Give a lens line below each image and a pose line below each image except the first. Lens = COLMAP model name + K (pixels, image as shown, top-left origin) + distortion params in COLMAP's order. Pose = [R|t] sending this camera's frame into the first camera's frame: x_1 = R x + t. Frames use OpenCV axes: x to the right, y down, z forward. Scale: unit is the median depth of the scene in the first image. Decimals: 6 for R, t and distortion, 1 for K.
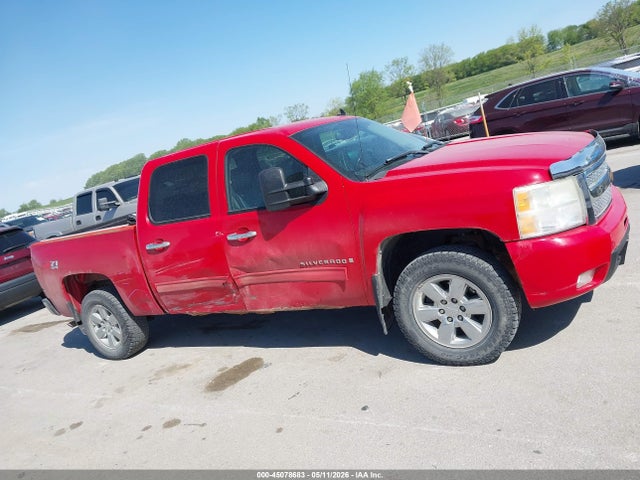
lens RADIAL K [[504.6, 0, 324.6], [0, 504.6, 234.4], [0, 0, 1]] dist [0.025410, -0.039314]
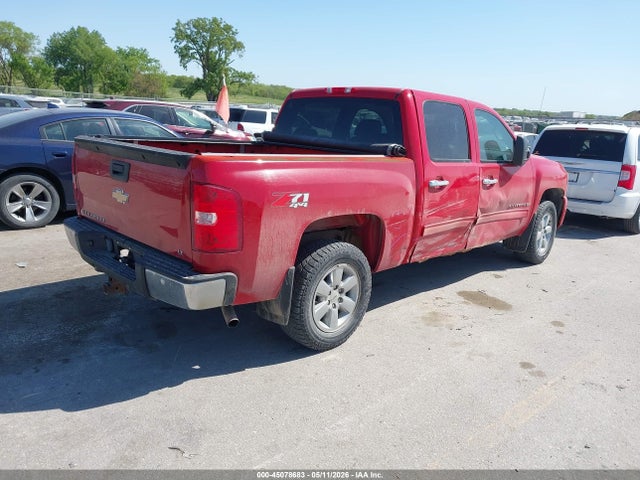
lens RADIAL K [[504.6, 0, 322.4], [0, 504.6, 237.2], [0, 0, 1]] dist [0.025410, -0.039314]
pose [[0.223808, 0.042500, 0.973706, -1.390502], [0.063752, 0.996271, -0.058139, 0.176026], [-0.972546, 0.075087, 0.220264, 1.095385]]
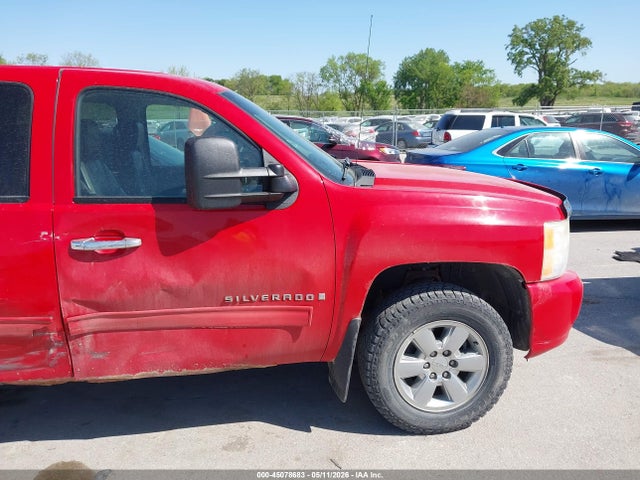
lens RADIAL K [[504.6, 0, 322.6], [0, 504.6, 241.0], [0, 0, 1]] dist [0.025410, -0.039314]
pose [[0.759640, 0.099036, 0.642759, -0.329730], [-0.070489, 0.995053, -0.070011, 0.020769], [-0.646513, 0.007876, 0.762863, 0.409693]]
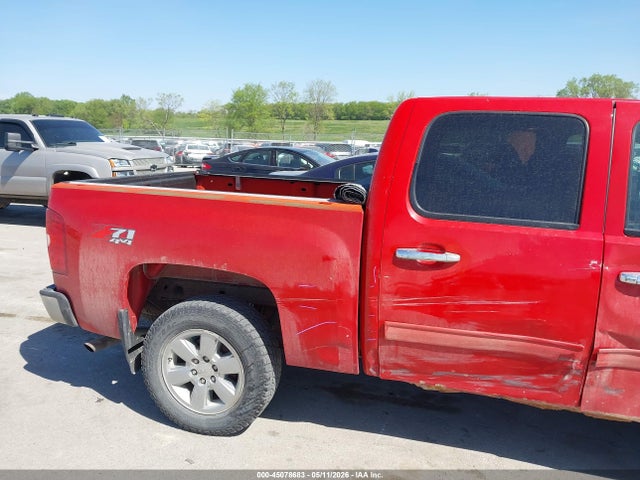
lens RADIAL K [[504.6, 0, 323.7], [0, 504.6, 240.3], [0, 0, 1]] dist [0.025410, -0.039314]
pose [[0.927874, 0.220877, 0.300438, -0.639450], [-0.213664, 0.975237, -0.057098, 0.064586], [-0.305610, -0.011213, 0.952091, 0.578206]]
